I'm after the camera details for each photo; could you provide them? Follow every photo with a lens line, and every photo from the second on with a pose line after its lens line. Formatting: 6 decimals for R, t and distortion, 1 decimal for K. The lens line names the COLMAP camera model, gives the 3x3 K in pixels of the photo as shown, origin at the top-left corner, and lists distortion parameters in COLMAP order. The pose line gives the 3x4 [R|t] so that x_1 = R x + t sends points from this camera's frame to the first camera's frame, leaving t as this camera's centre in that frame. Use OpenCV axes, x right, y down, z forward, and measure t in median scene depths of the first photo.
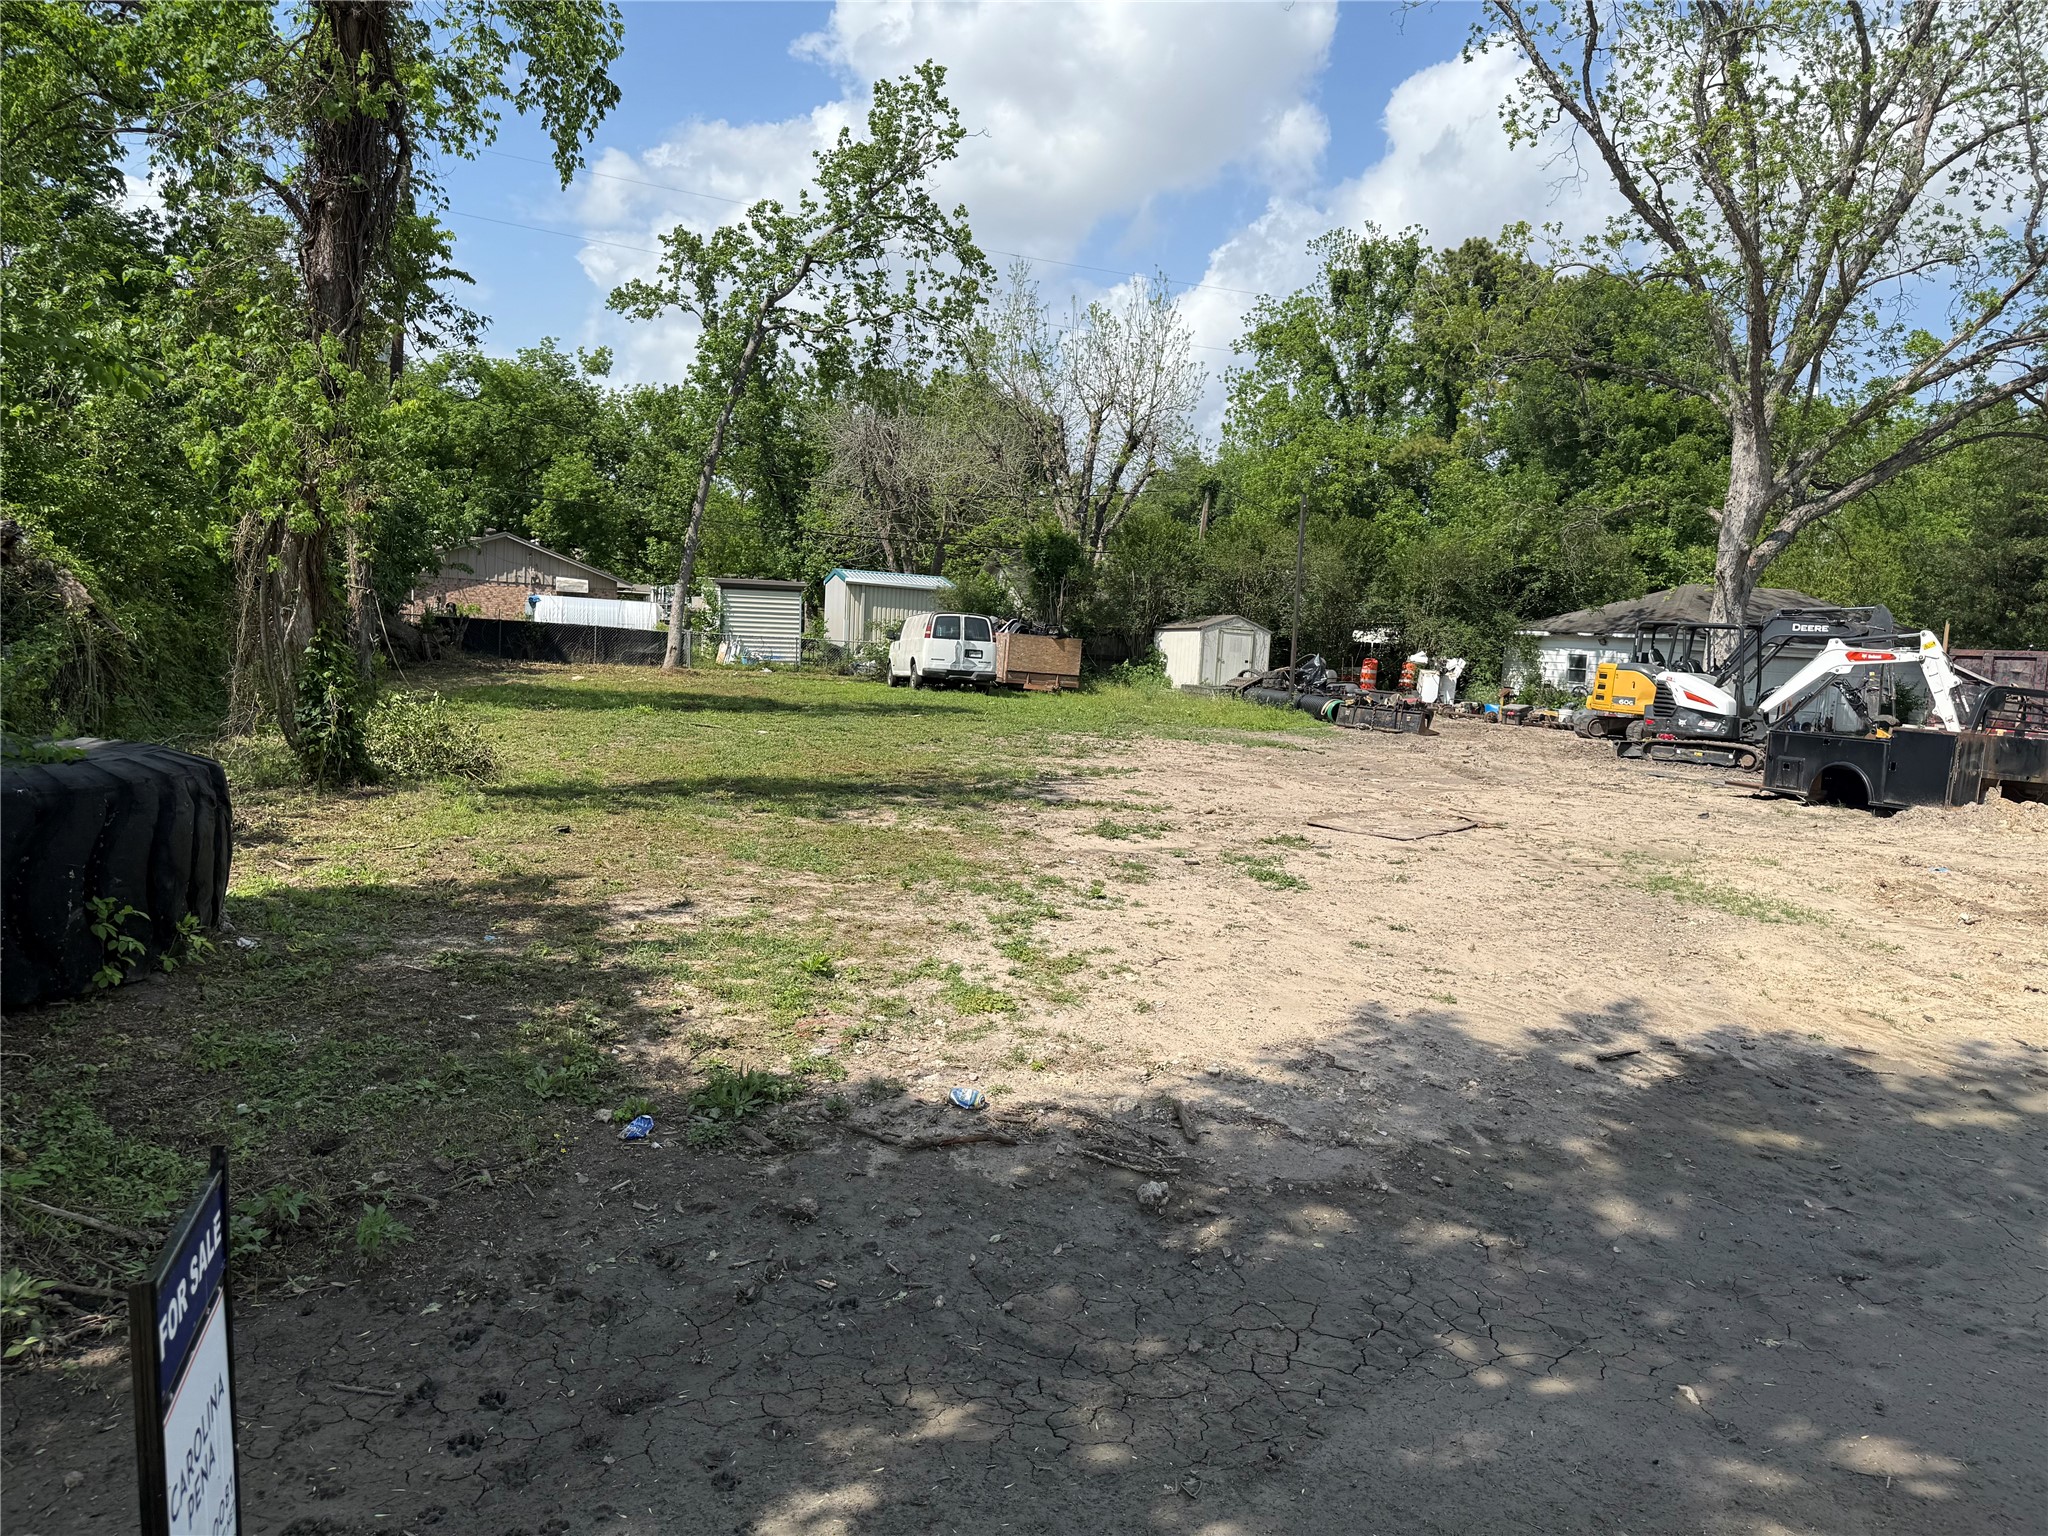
lens RADIAL K [[1472.8, 0, 1029.3], [0, 1472.8, 778.6], [0, 0, 1]] dist [0.071138, -0.069371]
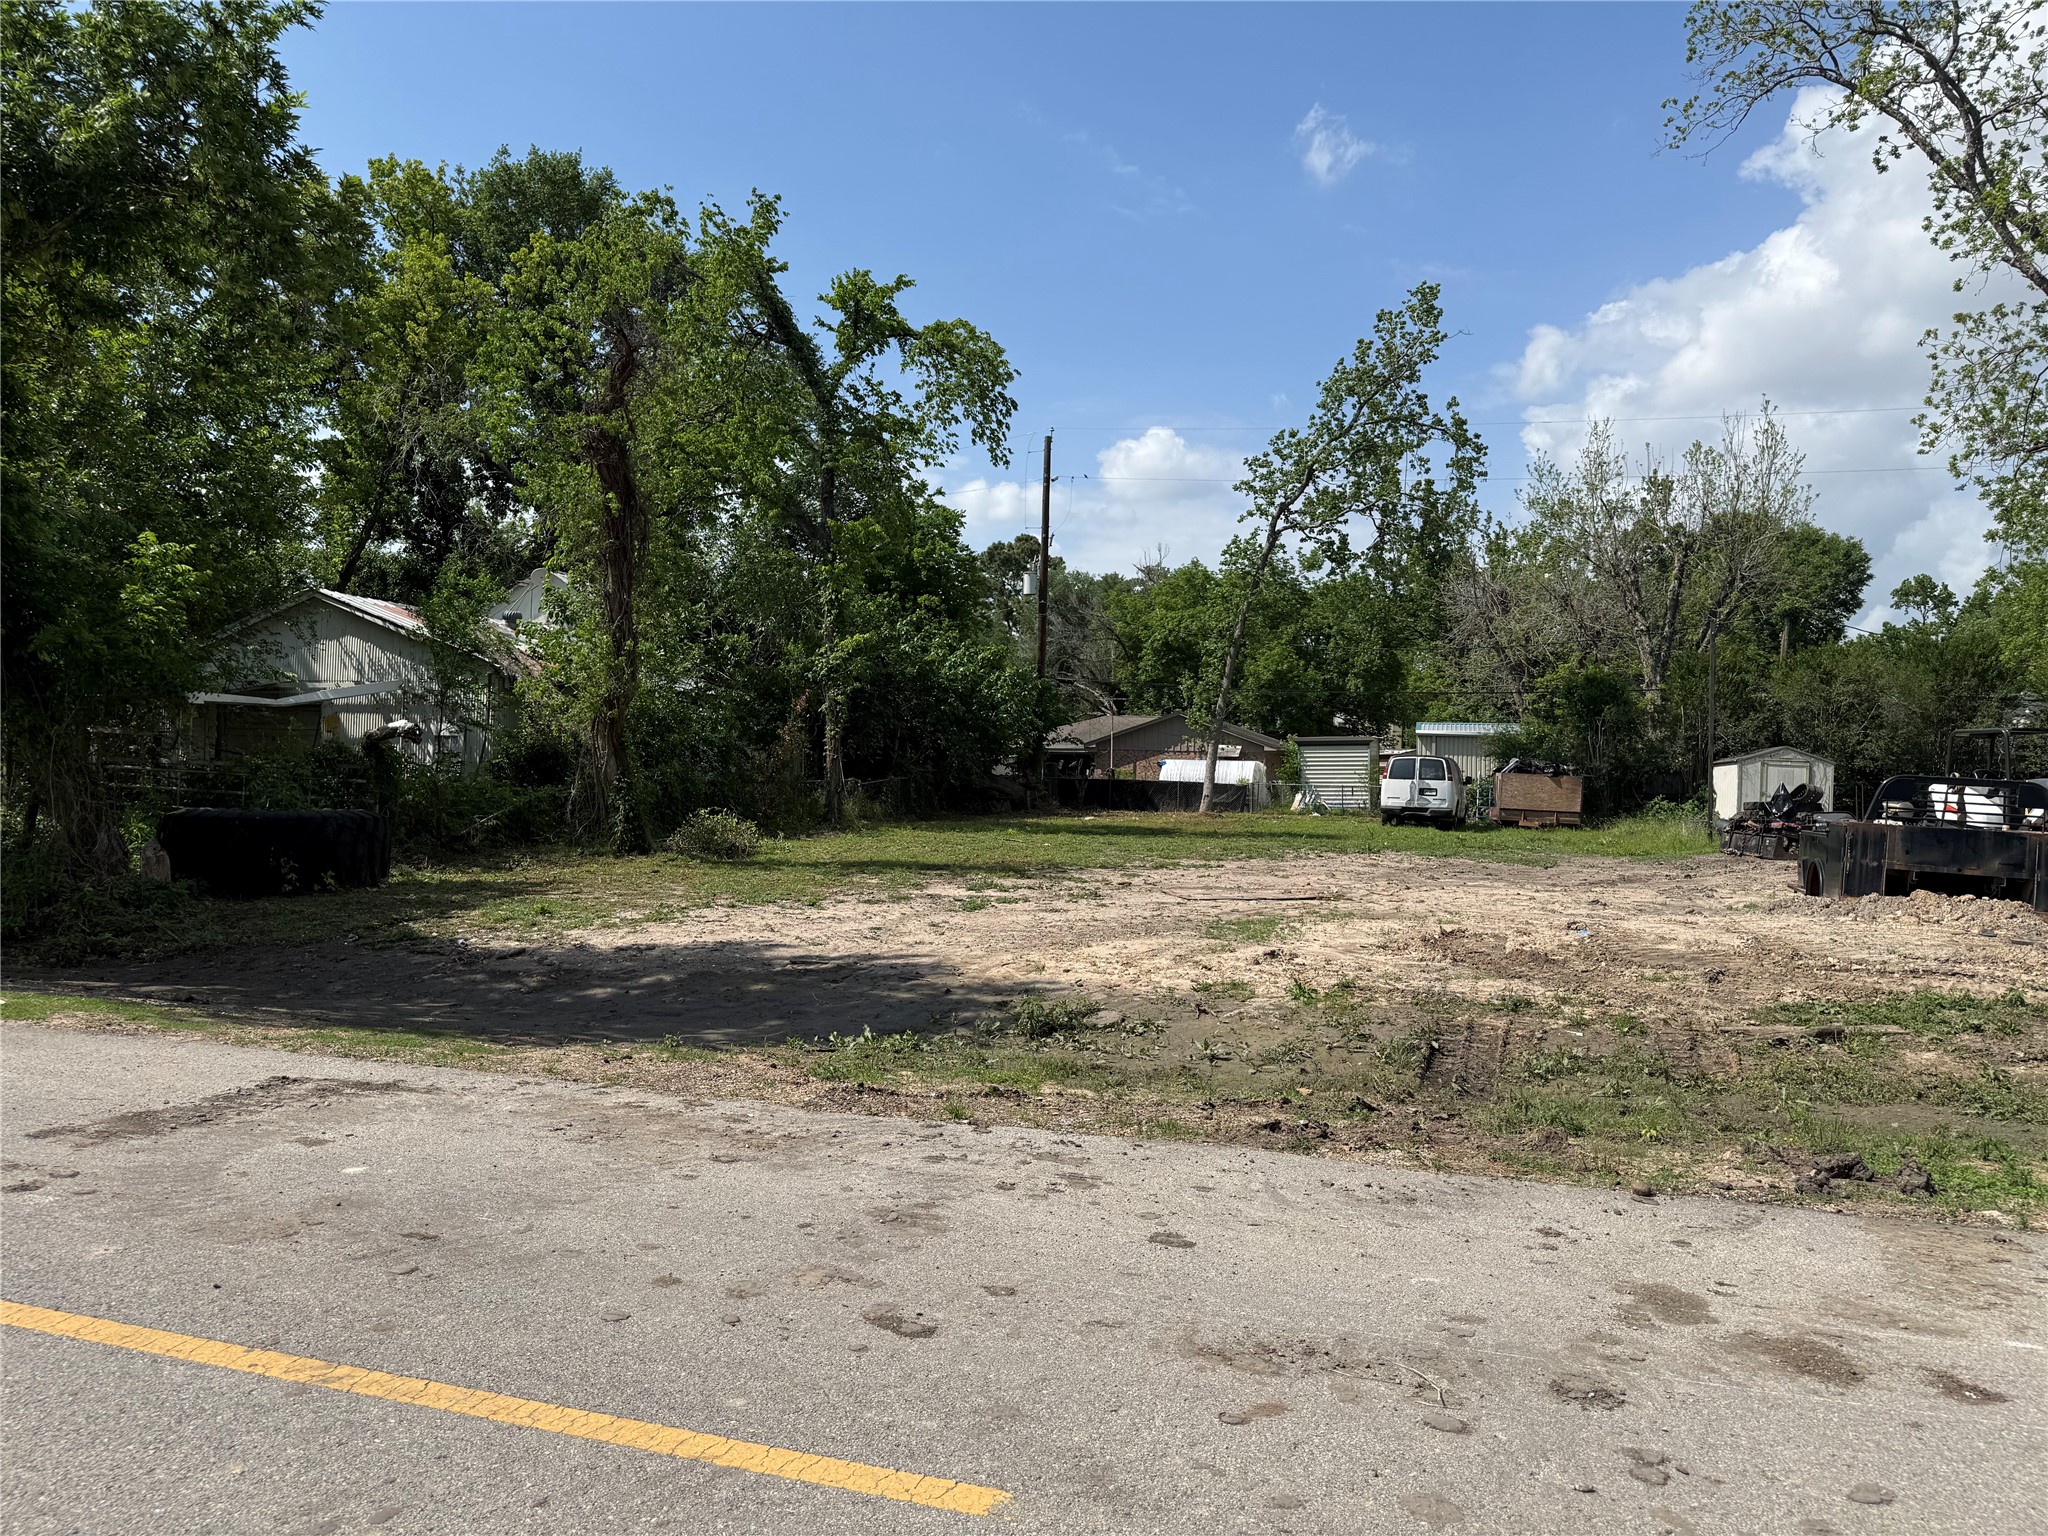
lens RADIAL K [[1472.8, 0, 1042.5], [0, 1472.8, 781.6], [0, 0, 1]] dist [0.071138, -0.069371]
pose [[0.799482, -0.034803, -0.599681, 0.378642], [-0.033639, 0.994160, -0.102544, 0.029413], [0.599748, 0.102155, 0.793642, -0.050000]]
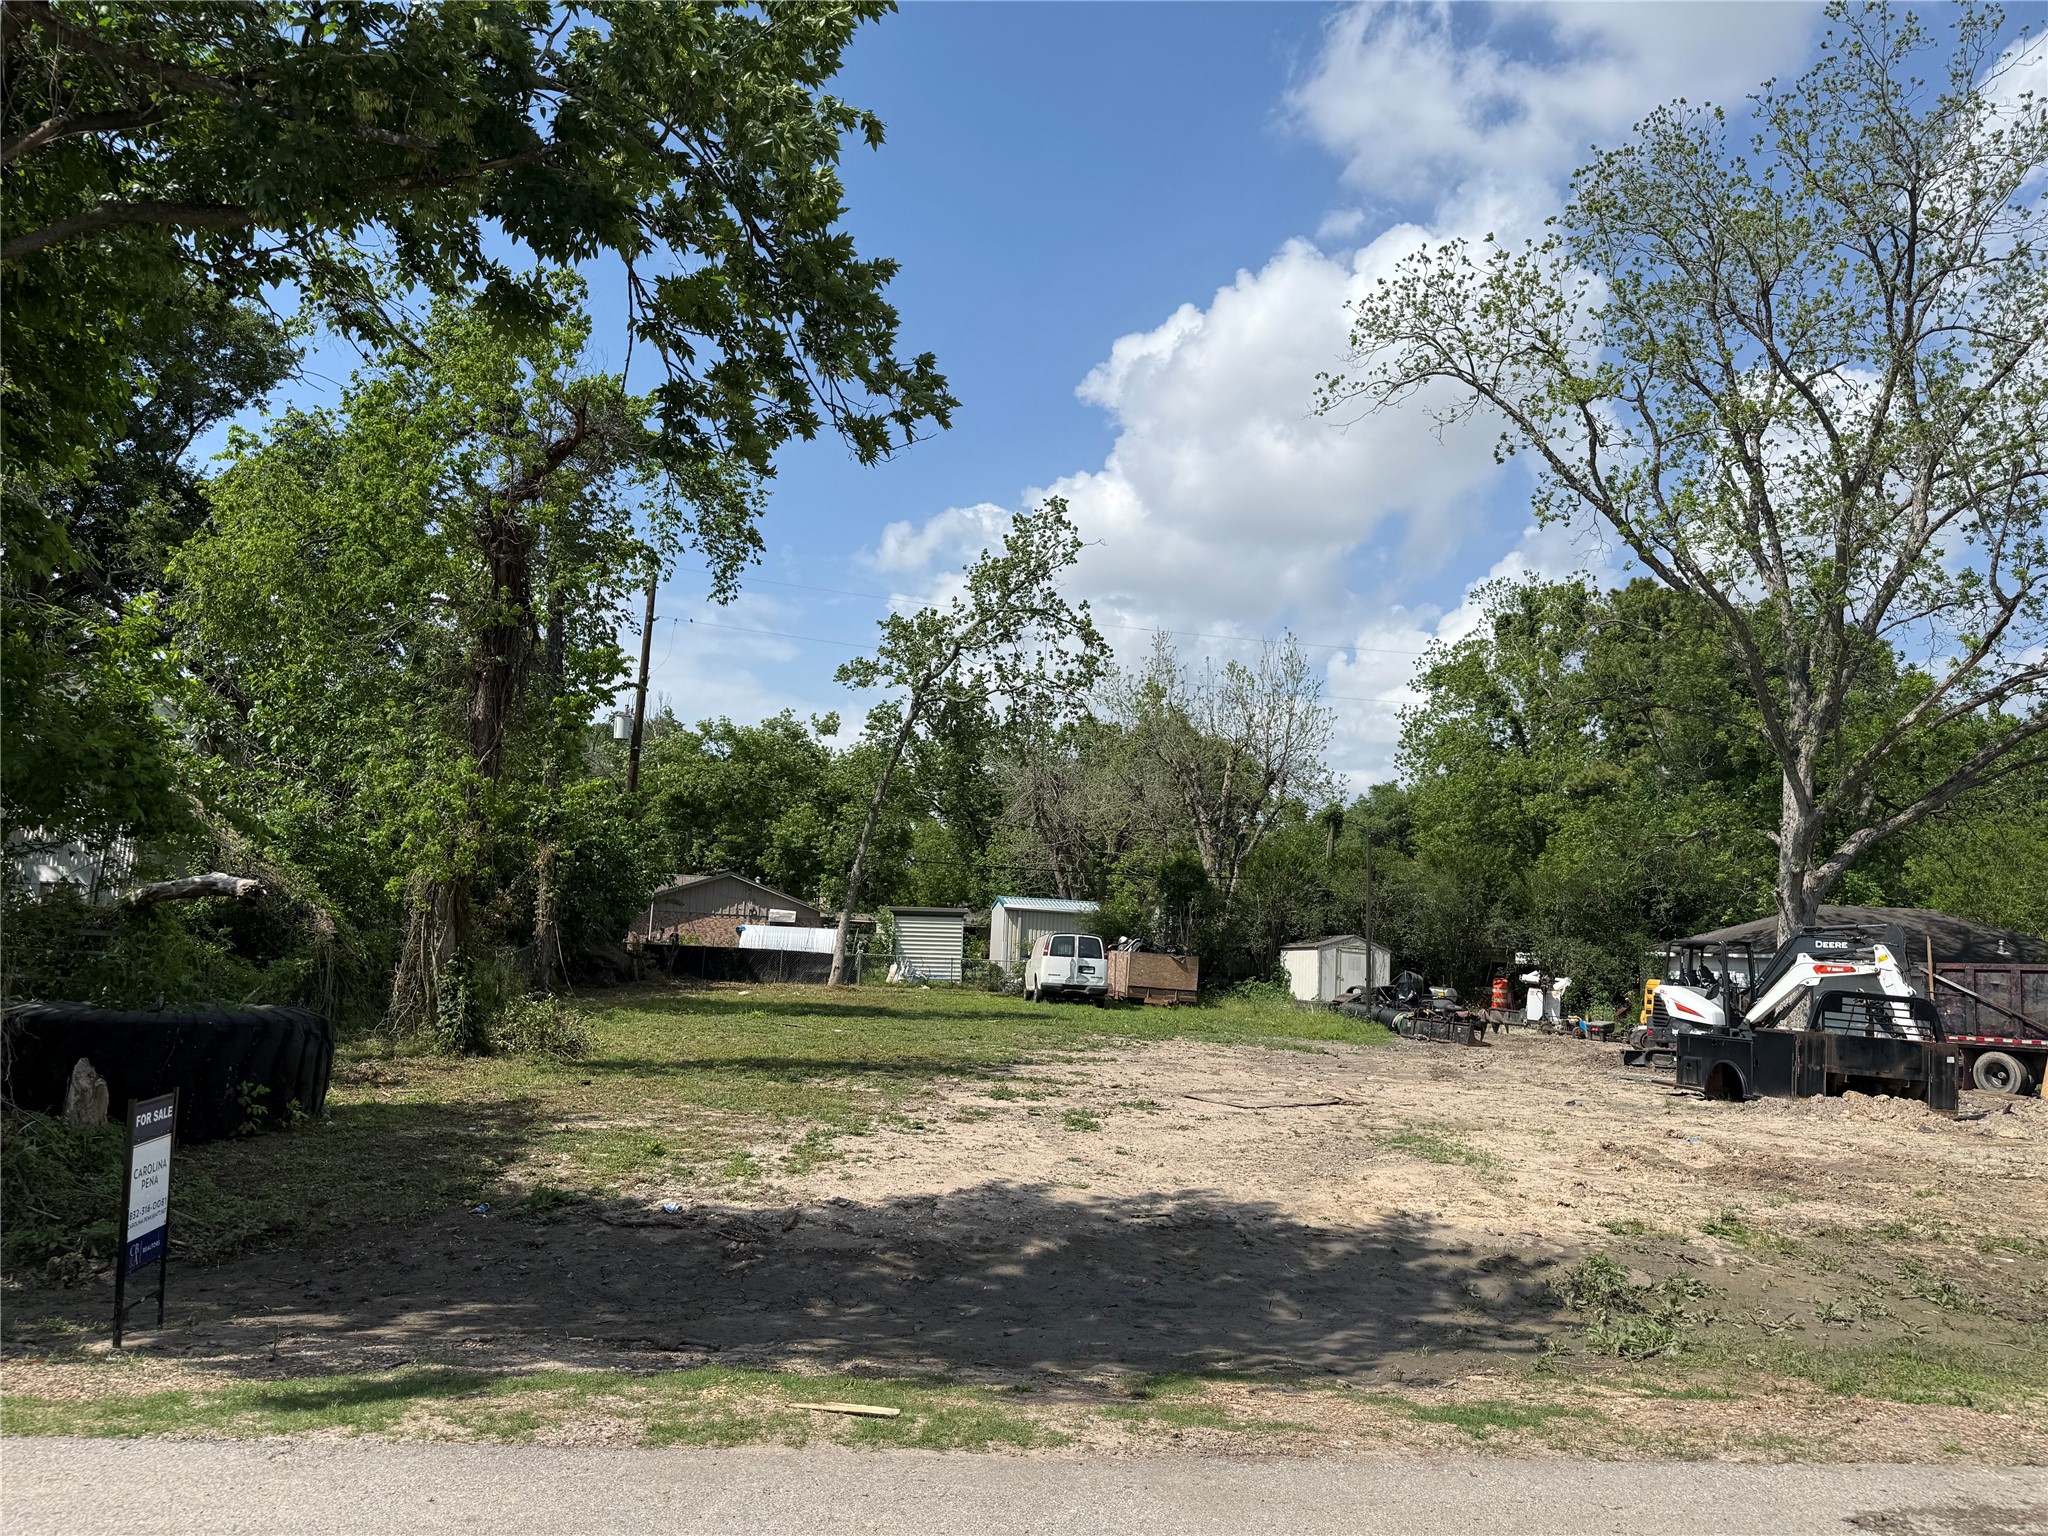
lens RADIAL K [[1472.8, 0, 1011.4], [0, 1472.8, 712.8], [0, 0, 1]] dist [0.071138, -0.069371]
pose [[0.980827, -0.038924, -0.190955, 0.123409], [-0.012258, 0.965589, -0.259785, 0.018396], [0.194496, 0.257145, 0.946598, -0.126847]]
